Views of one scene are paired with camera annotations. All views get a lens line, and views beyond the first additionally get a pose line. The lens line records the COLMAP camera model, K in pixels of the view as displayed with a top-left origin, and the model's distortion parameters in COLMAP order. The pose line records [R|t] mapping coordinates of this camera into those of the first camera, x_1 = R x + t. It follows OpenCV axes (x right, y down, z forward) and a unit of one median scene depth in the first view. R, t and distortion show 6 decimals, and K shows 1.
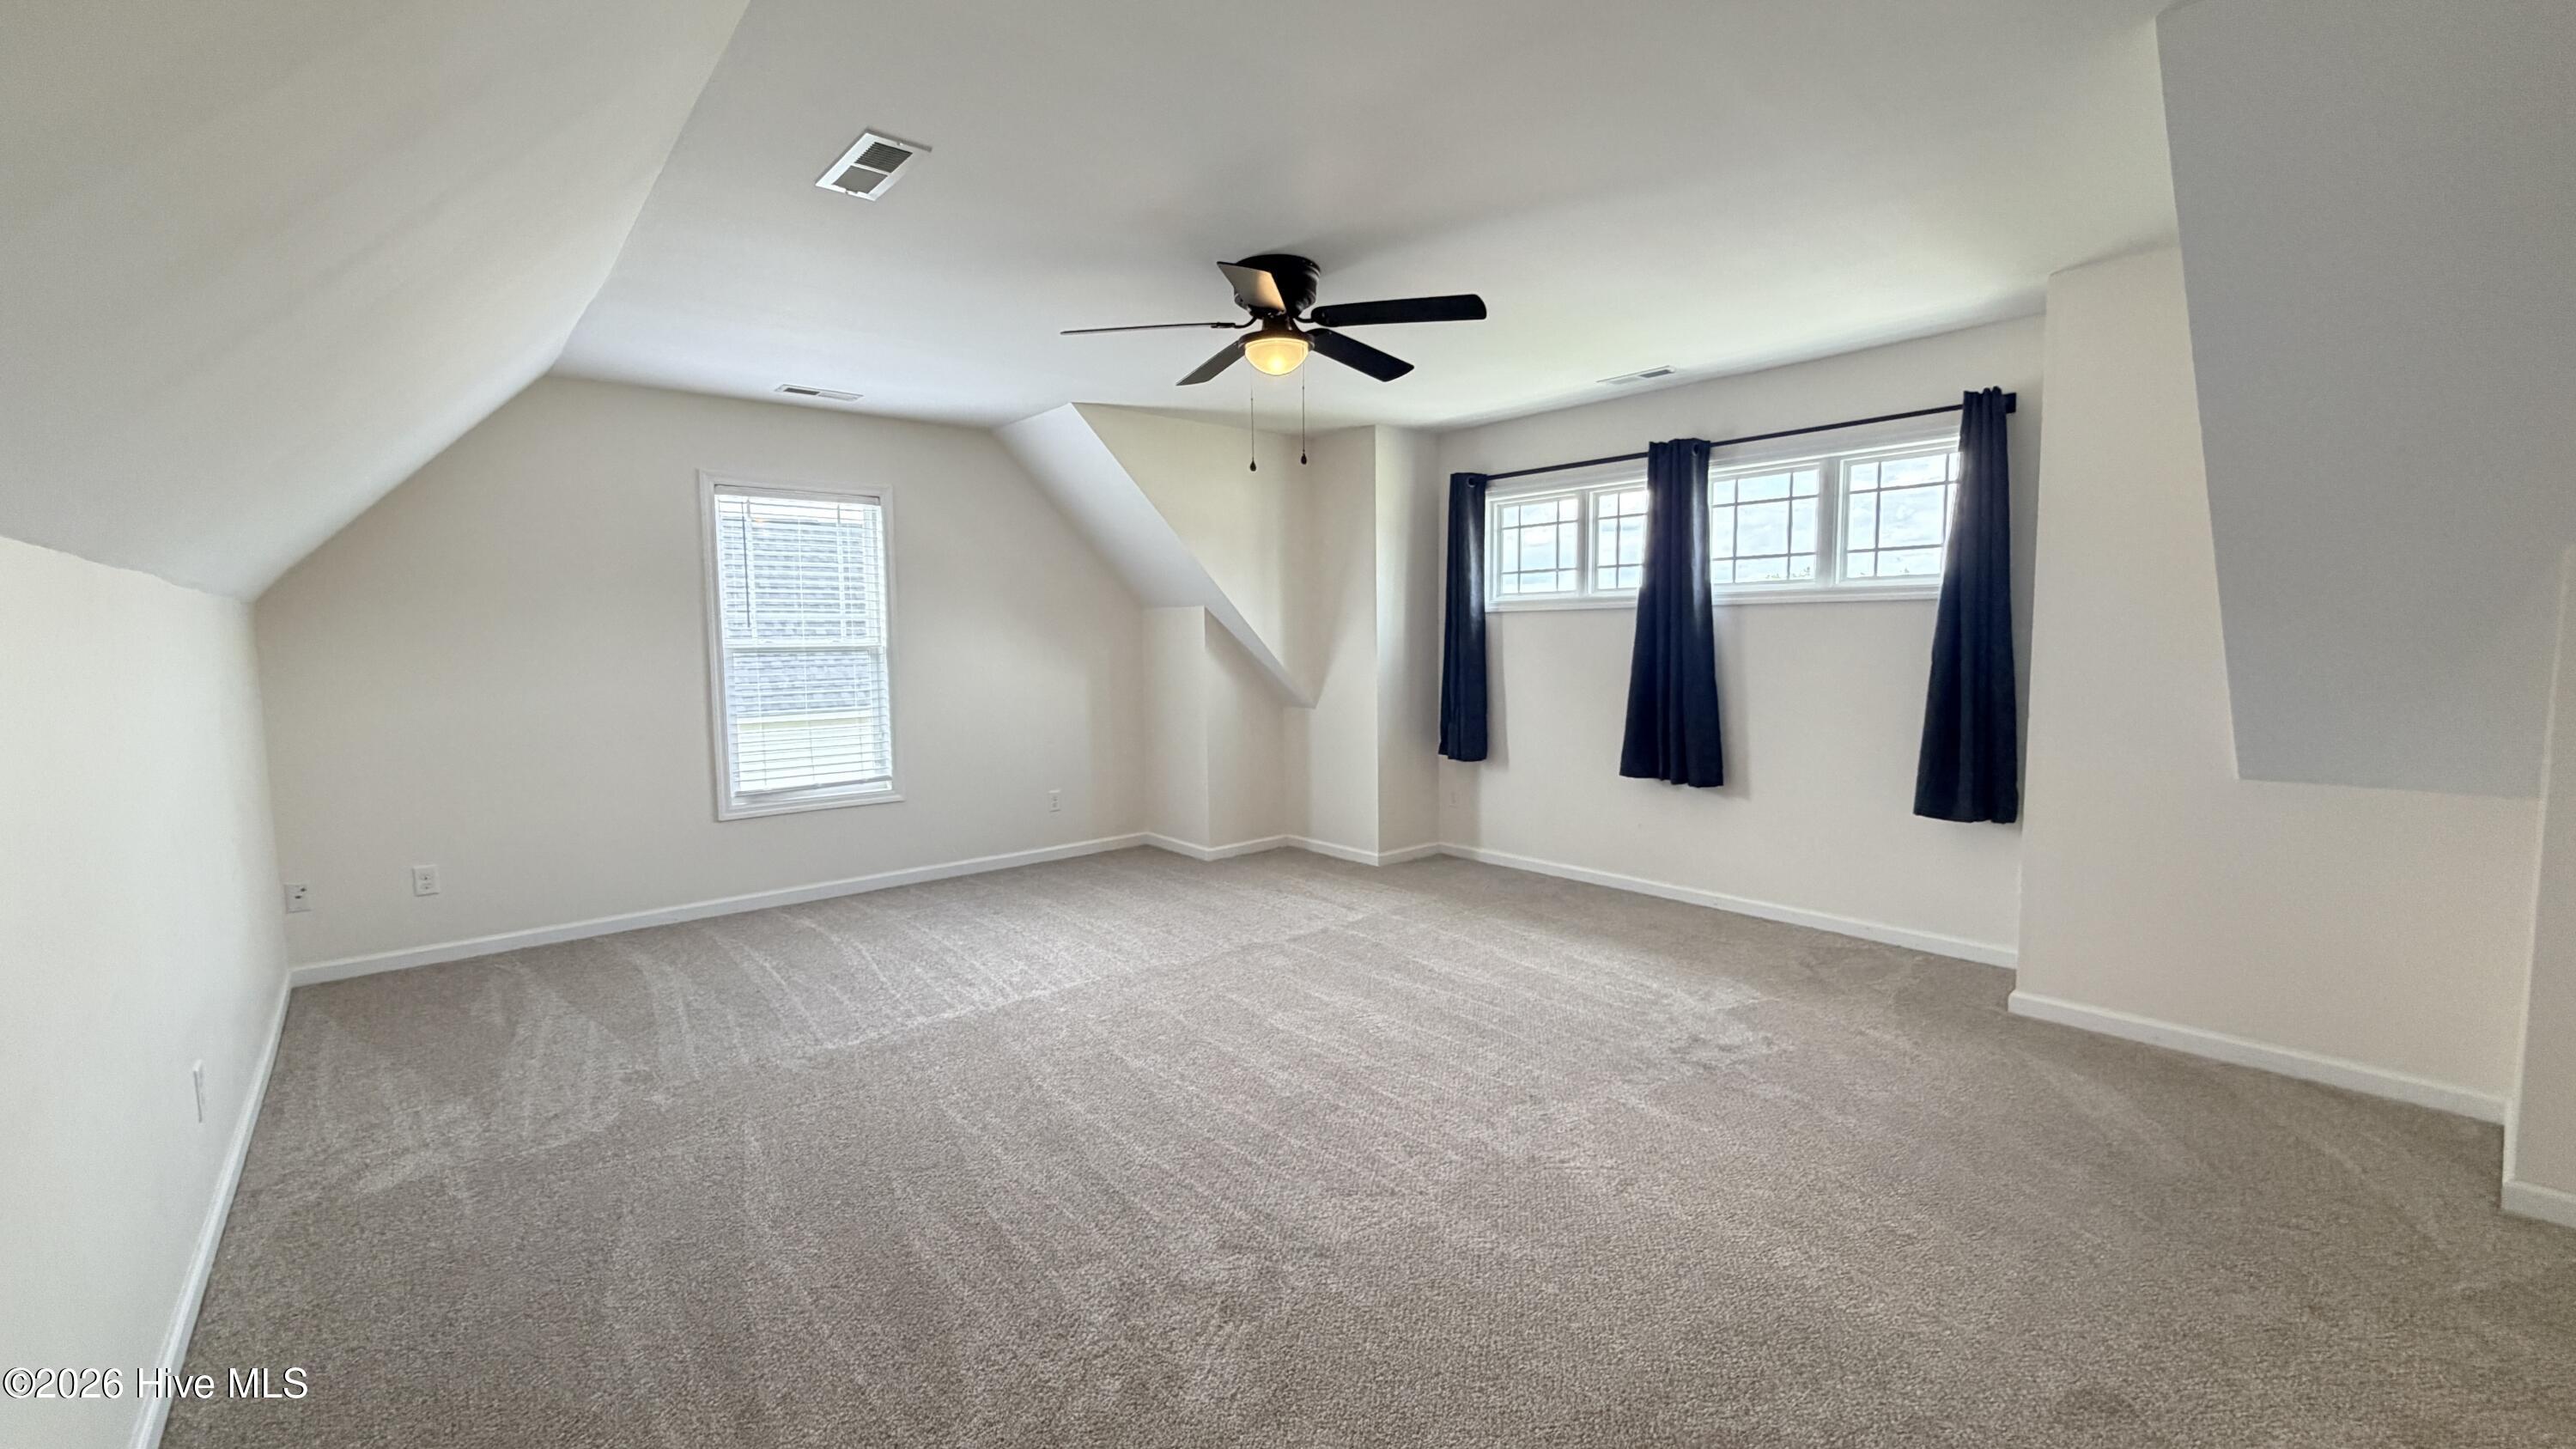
lens RADIAL K [[1031.3, 0, 1279.7], [0, 1031.3, 720.8], [0, 0, 1]] dist [0.001532, 0.000157]
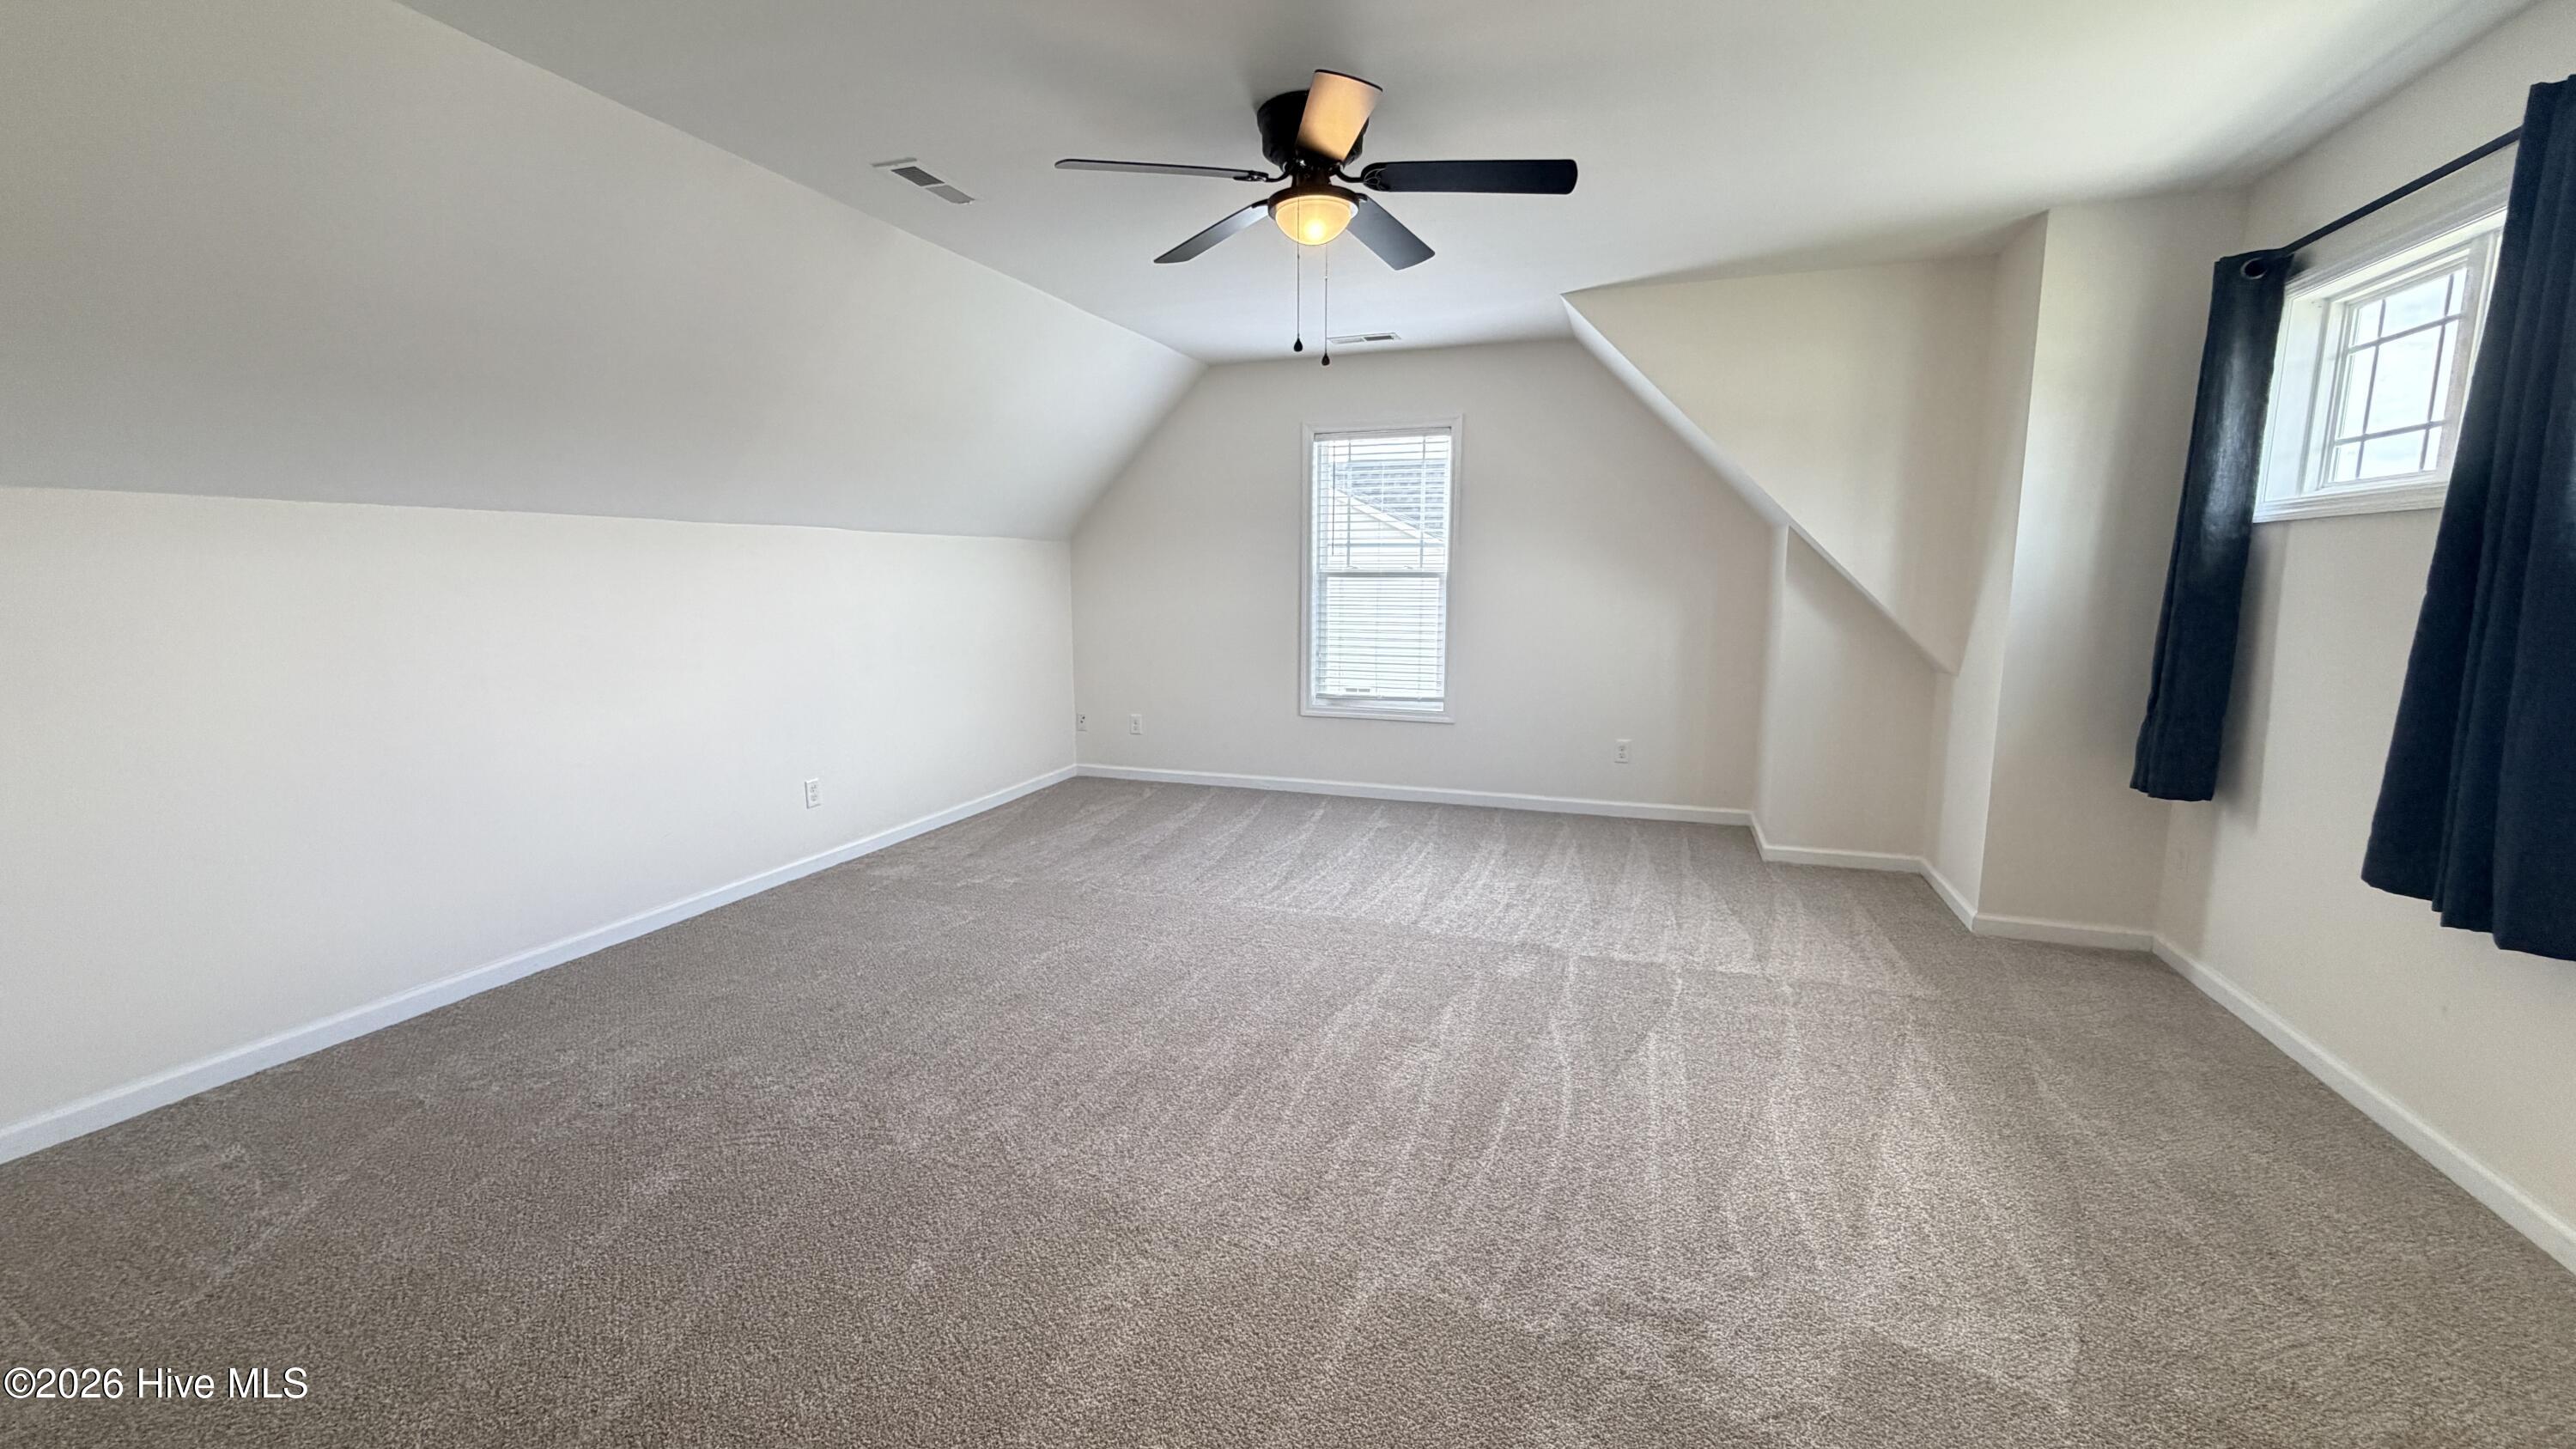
lens RADIAL K [[1031.3, 0, 1279.7], [0, 1031.3, 720.8], [0, 0, 1]] dist [0.001532, 0.000157]
pose [[0.495158, 0.136066, -0.858082, 0.482204], [-0.079058, 0.990619, 0.111462, -0.029564], [0.865198, 0.012647, 0.501270, 0.364051]]
